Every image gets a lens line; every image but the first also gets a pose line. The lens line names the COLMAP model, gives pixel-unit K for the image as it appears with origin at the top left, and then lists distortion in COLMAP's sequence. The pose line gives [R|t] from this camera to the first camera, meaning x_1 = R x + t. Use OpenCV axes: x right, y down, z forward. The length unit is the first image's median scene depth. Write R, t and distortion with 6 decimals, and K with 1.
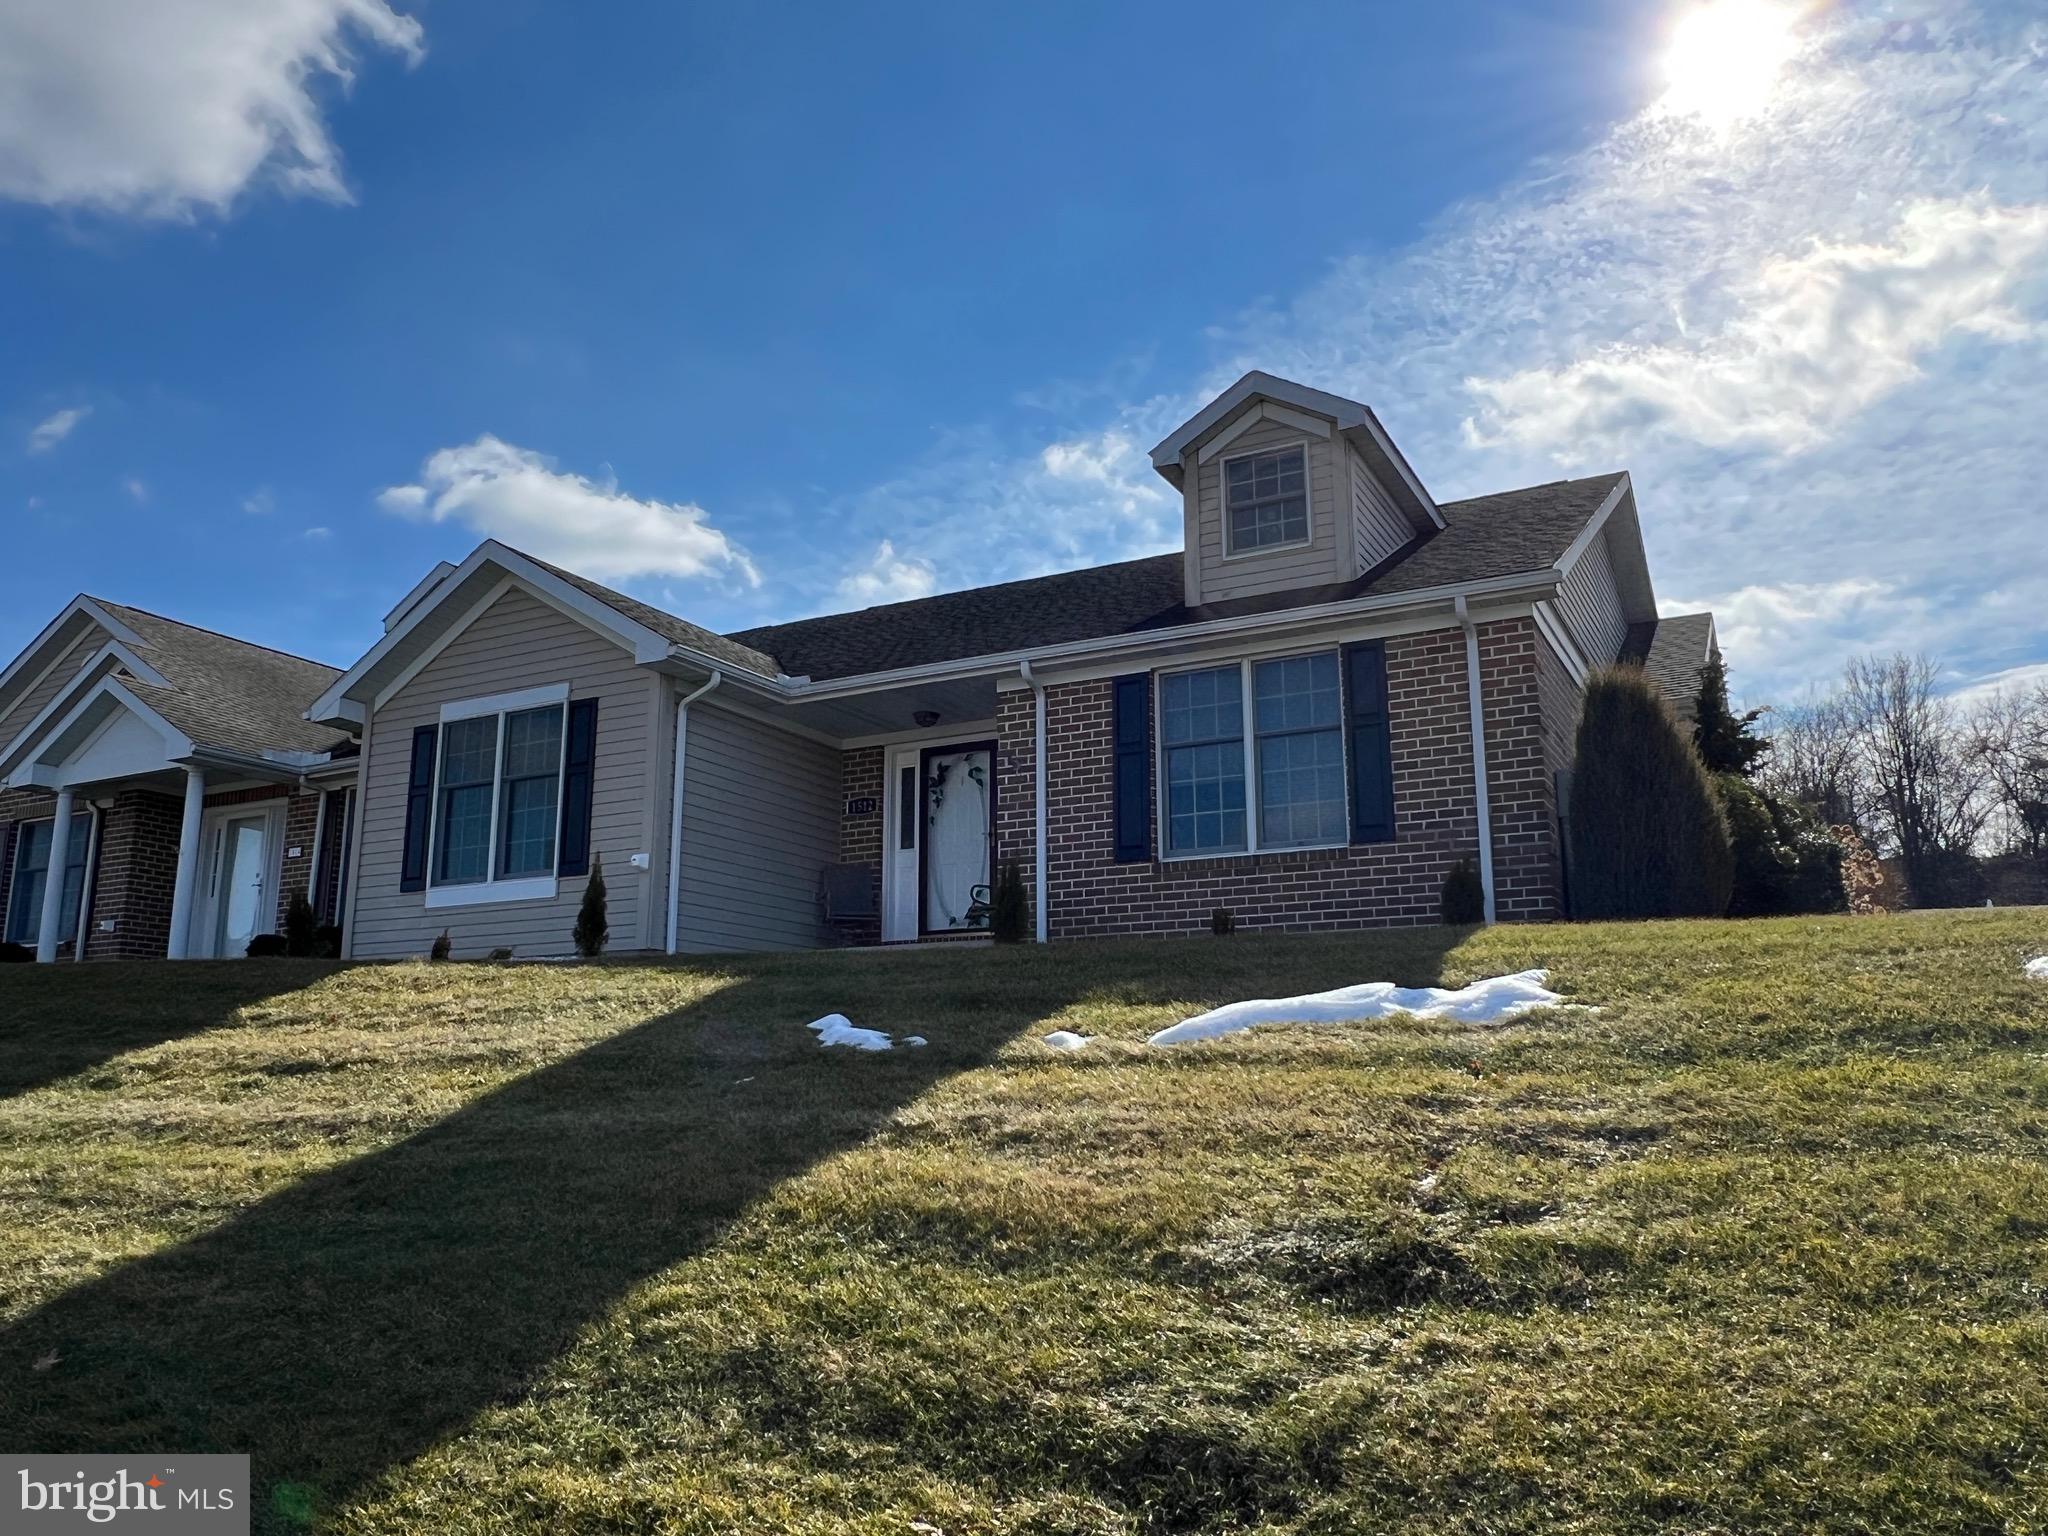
lens RADIAL K [[1530.6, 0, 1021.9], [0, 1530.6, 784.4], [0, 0, 1]] dist [-0.006031, -0.000464]
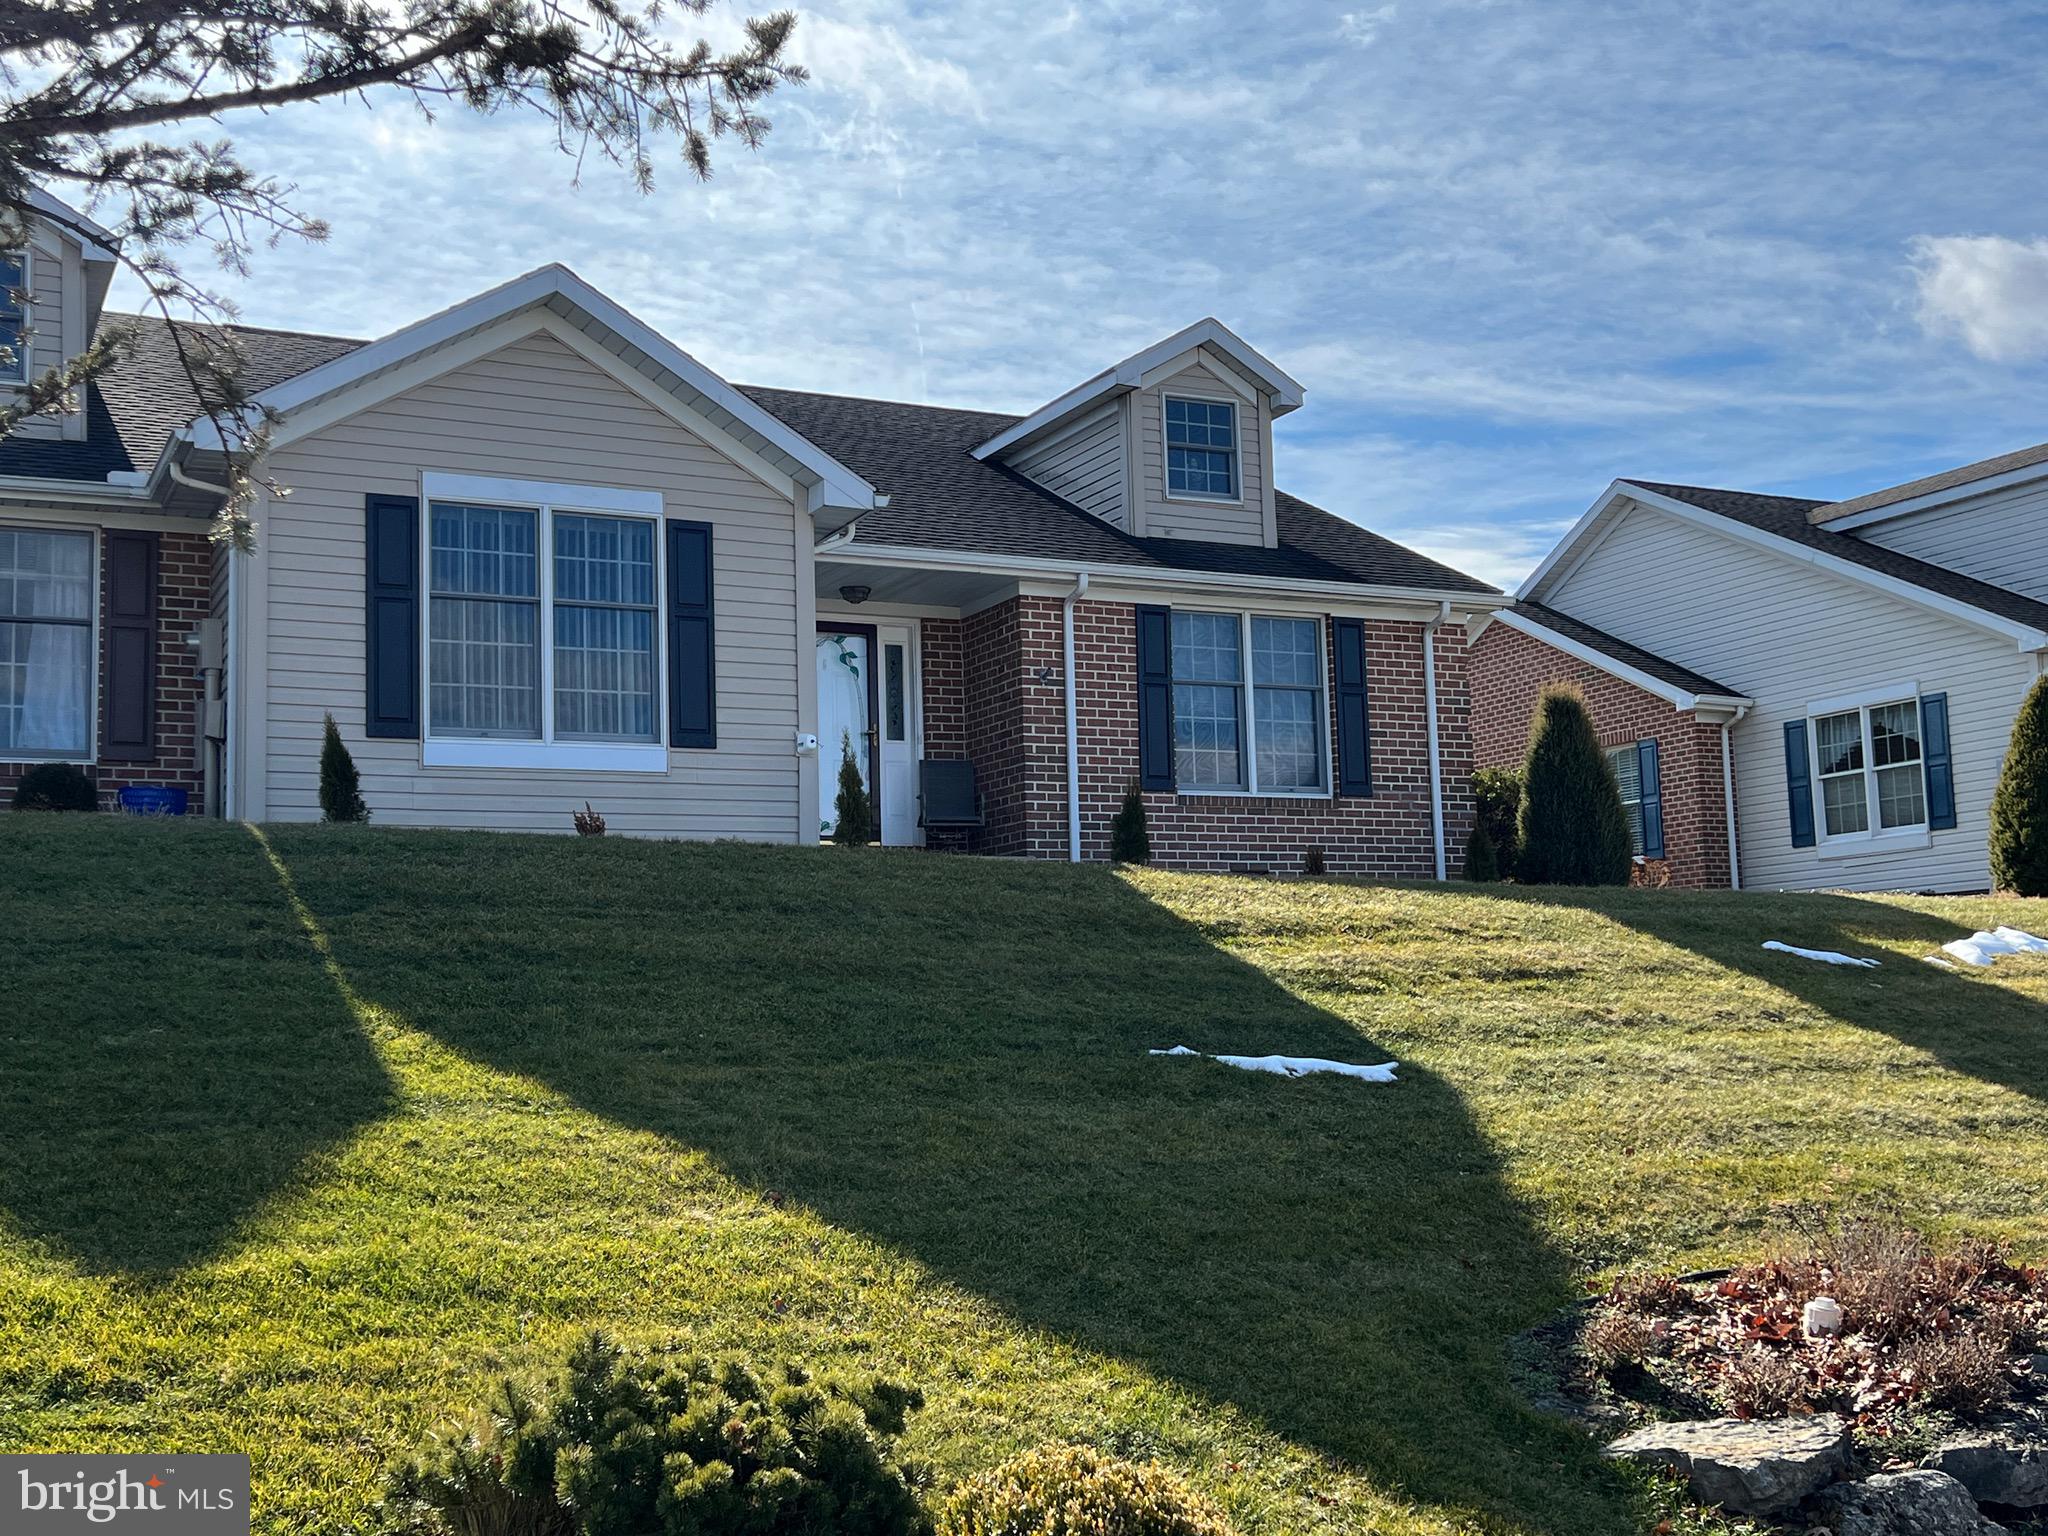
lens RADIAL K [[2302.8, 0, 1034.2], [0, 2302.8, 827.4], [0, 0, 1]] dist [0.097623, 0.000000]
pose [[0.573447, 0.063976, 0.816741, -1.212520], [-0.139964, 0.989940, 0.020728, 0.053262], [-0.807198, -0.126201, 0.576632, 0.170418]]
